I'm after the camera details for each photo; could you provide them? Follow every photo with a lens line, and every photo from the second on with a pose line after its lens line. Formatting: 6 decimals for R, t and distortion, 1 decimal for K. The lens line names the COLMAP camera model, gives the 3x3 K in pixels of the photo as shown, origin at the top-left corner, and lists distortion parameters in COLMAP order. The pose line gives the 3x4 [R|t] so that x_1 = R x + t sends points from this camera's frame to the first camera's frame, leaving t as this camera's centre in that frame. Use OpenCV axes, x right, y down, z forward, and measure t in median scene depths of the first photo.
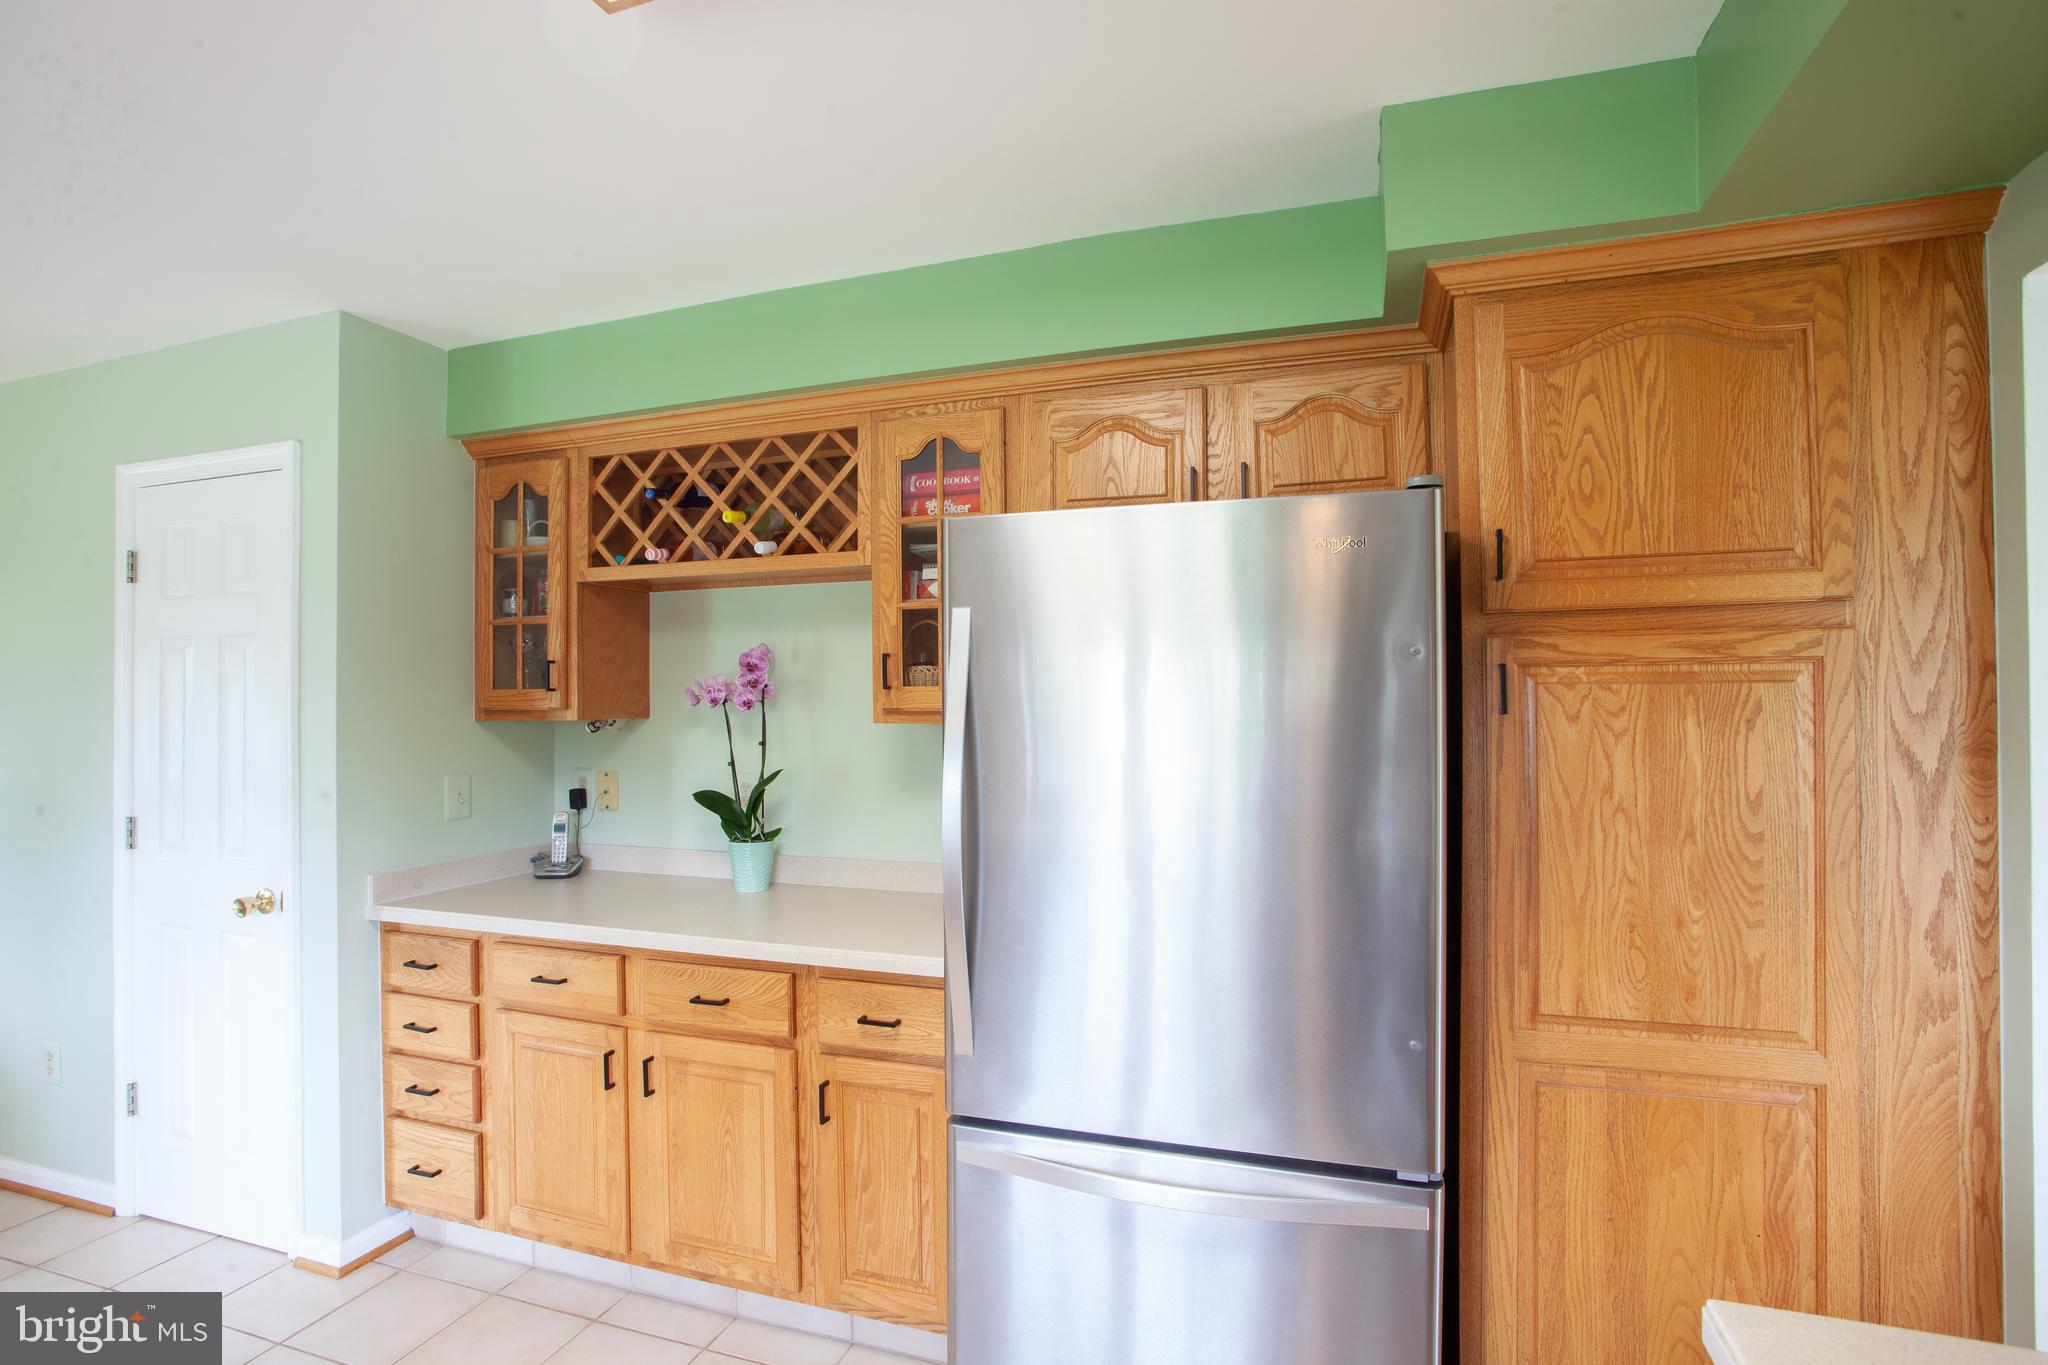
lens RADIAL K [[1003.7, 0, 1021.0], [0, 1003.7, 680.1], [0, 0, 1]] dist [-0.039707, 0.001035]
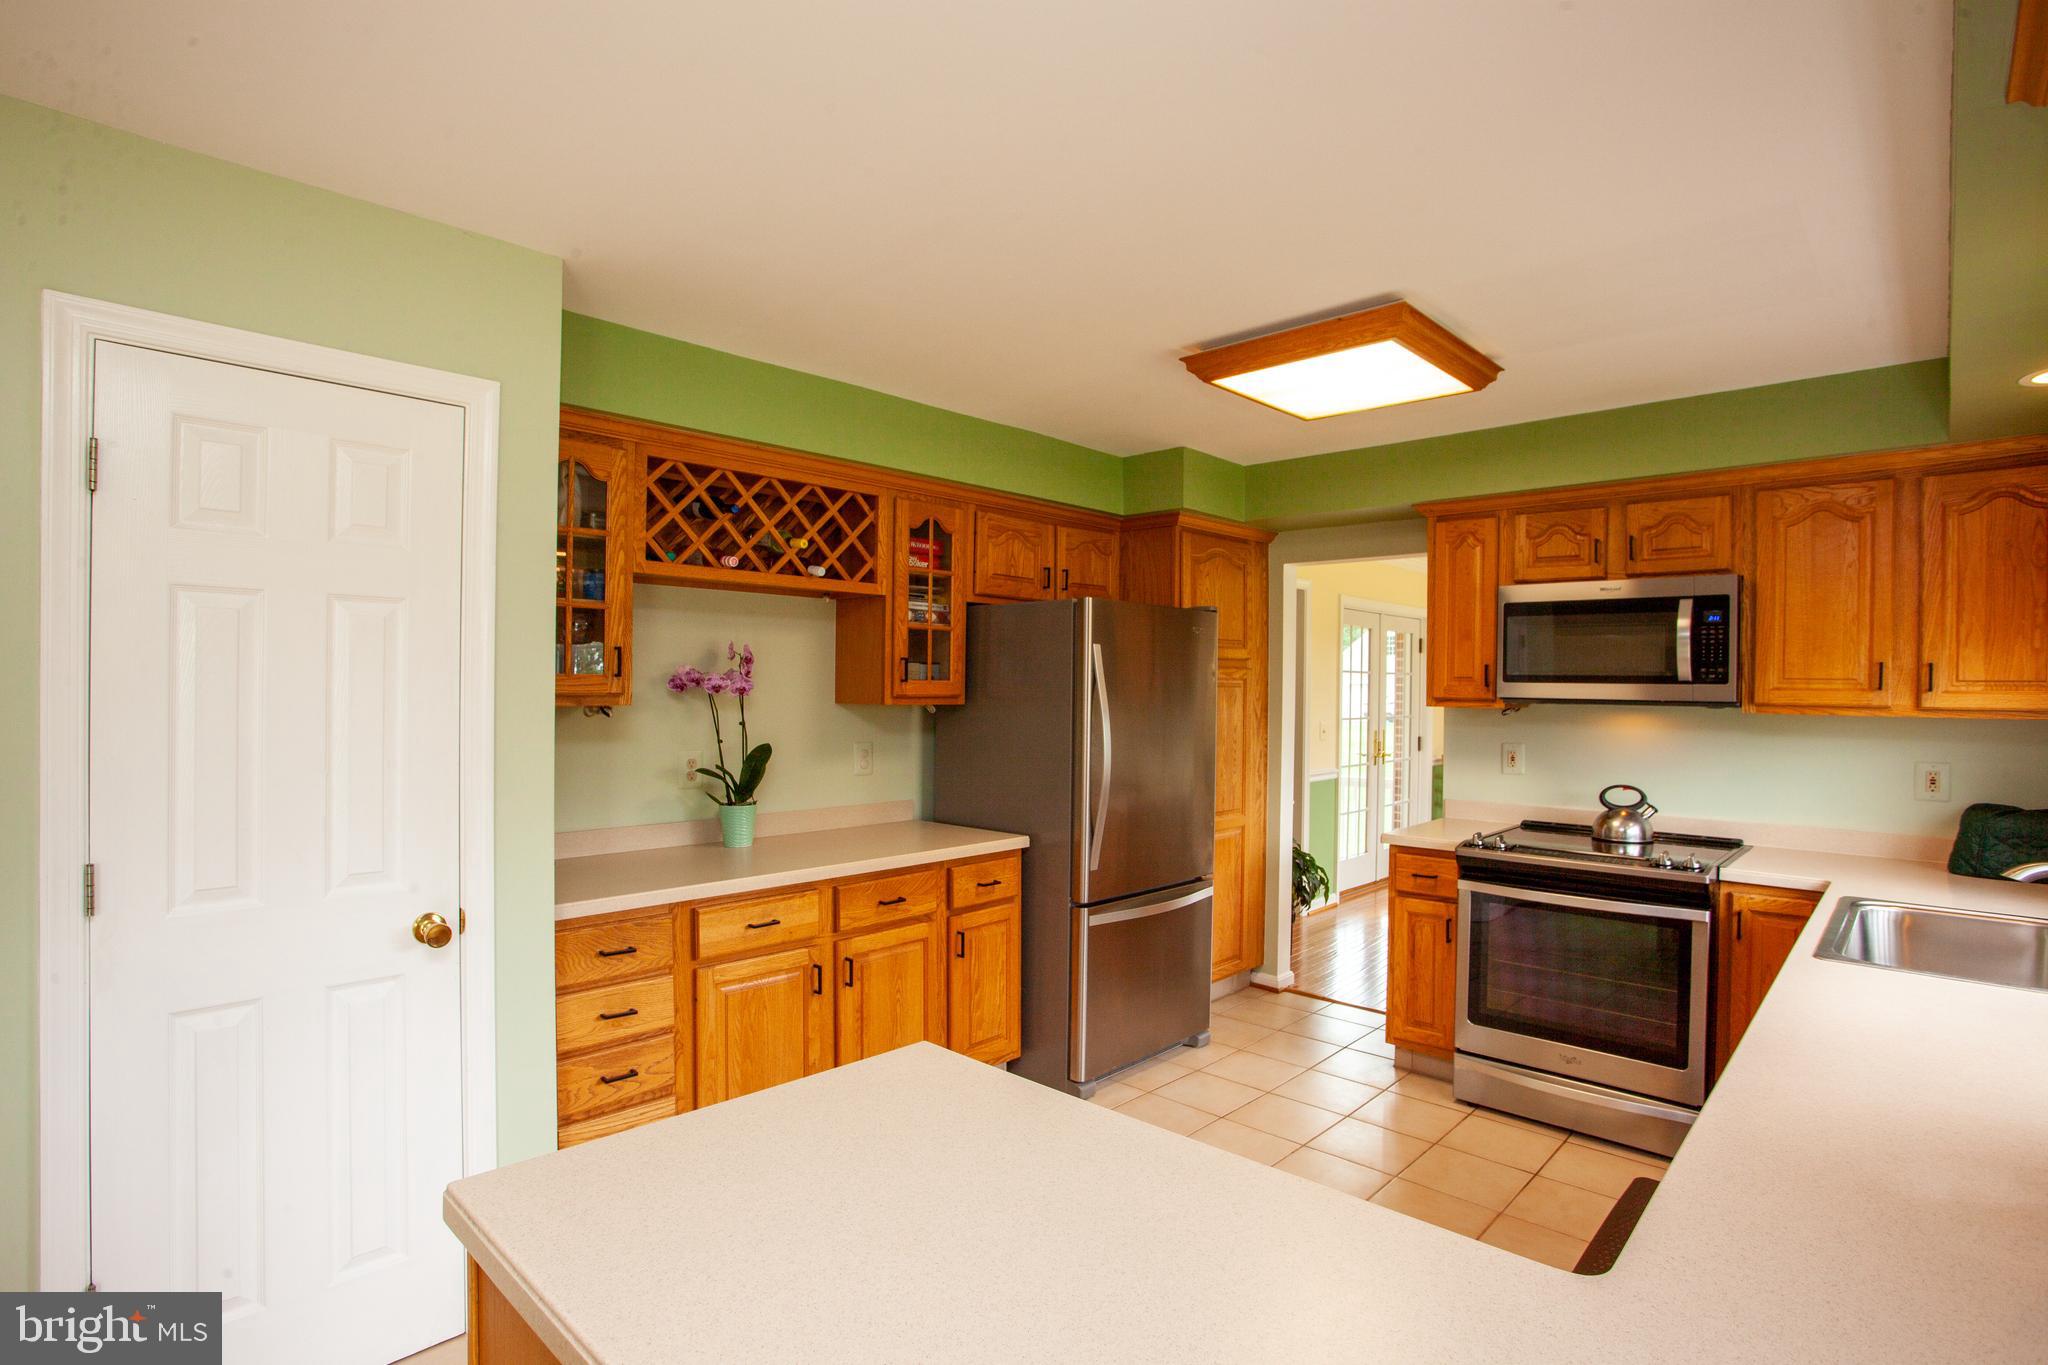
lens RADIAL K [[1003.7, 0, 1004.8], [0, 1003.7, 694.5], [0, 0, 1]] dist [-0.039707, 0.001035]
pose [[0.429179, 0.007182, 0.903191, -1.346902], [-0.023158, 0.999727, 0.003055, 0.018511], [-0.902922, -0.022227, 0.429228, 0.222790]]
